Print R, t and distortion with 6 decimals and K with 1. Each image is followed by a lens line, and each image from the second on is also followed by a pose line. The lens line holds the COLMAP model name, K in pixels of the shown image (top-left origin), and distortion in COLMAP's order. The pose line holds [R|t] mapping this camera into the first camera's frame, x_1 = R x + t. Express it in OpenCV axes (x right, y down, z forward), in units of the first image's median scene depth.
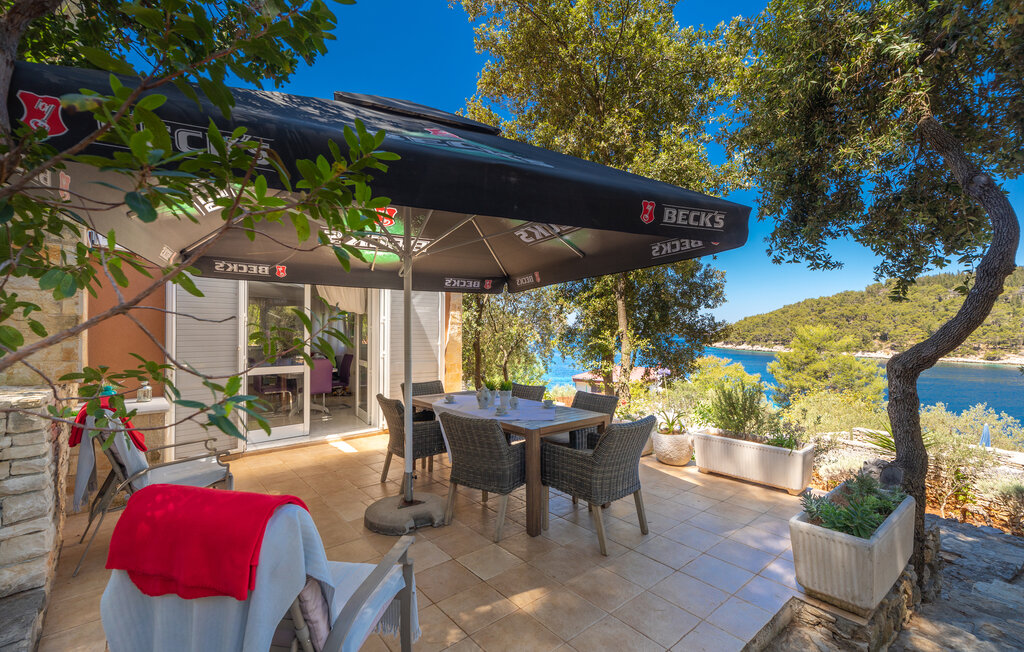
lens RADIAL K [[444.9, 0, 514.1], [0, 444.9, 327.5], [0, 0, 1]] dist [0.005582, 0.001611]
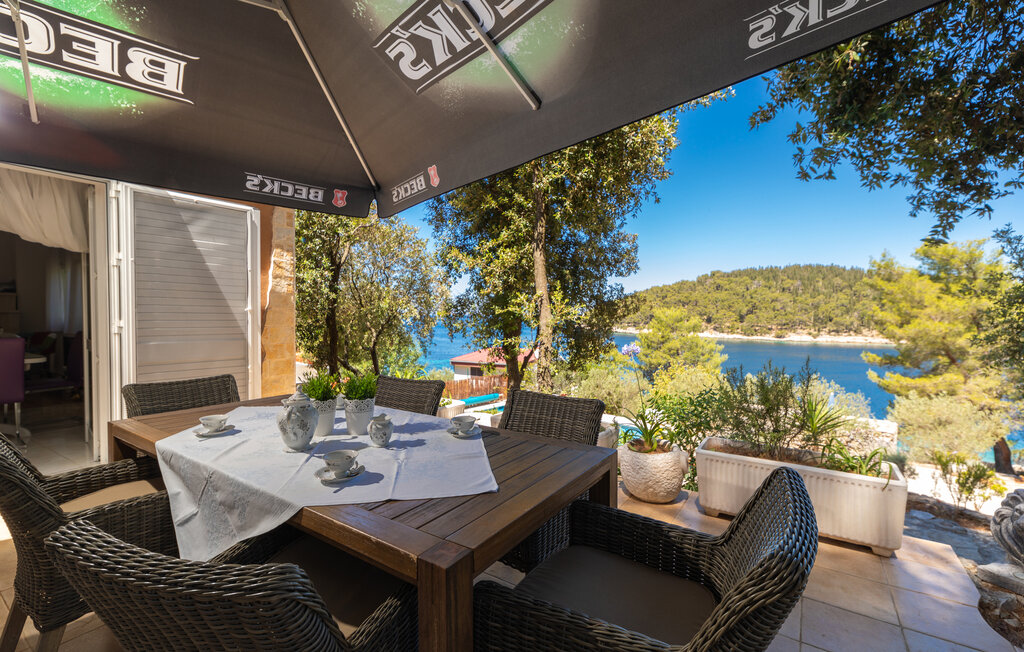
lens RADIAL K [[444.9, 0, 514.8], [0, 444.9, 315.9], [0, 0, 1]] dist [0.005582, 0.001611]
pose [[0.960202, 0.002442, 0.279297, 0.000543], [-0.005834, 0.999919, 0.011314, 0.022422], [-0.279247, -0.012493, 0.960138, 0.213687]]
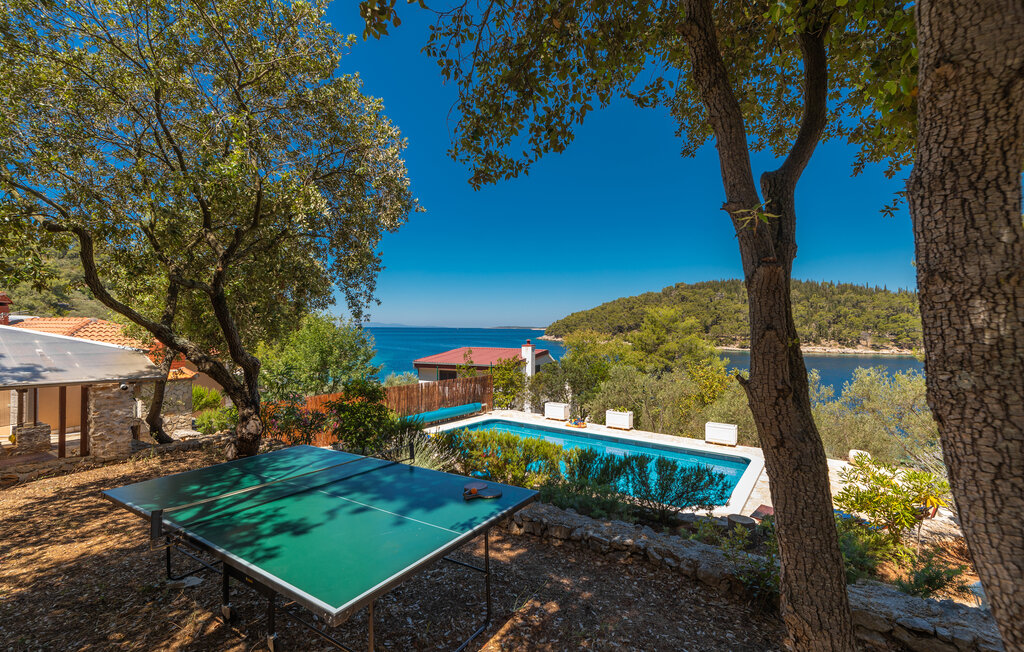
lens RADIAL K [[444.9, 0, 511.7], [0, 444.9, 326.5], [0, 0, 1]] dist [0.005582, 0.001611]
pose [[0.939260, 0.002774, 0.343195, 0.104587], [-0.005338, 0.999964, 0.006529, 0.154788], [-0.343165, -0.007964, 0.939241, 0.850546]]
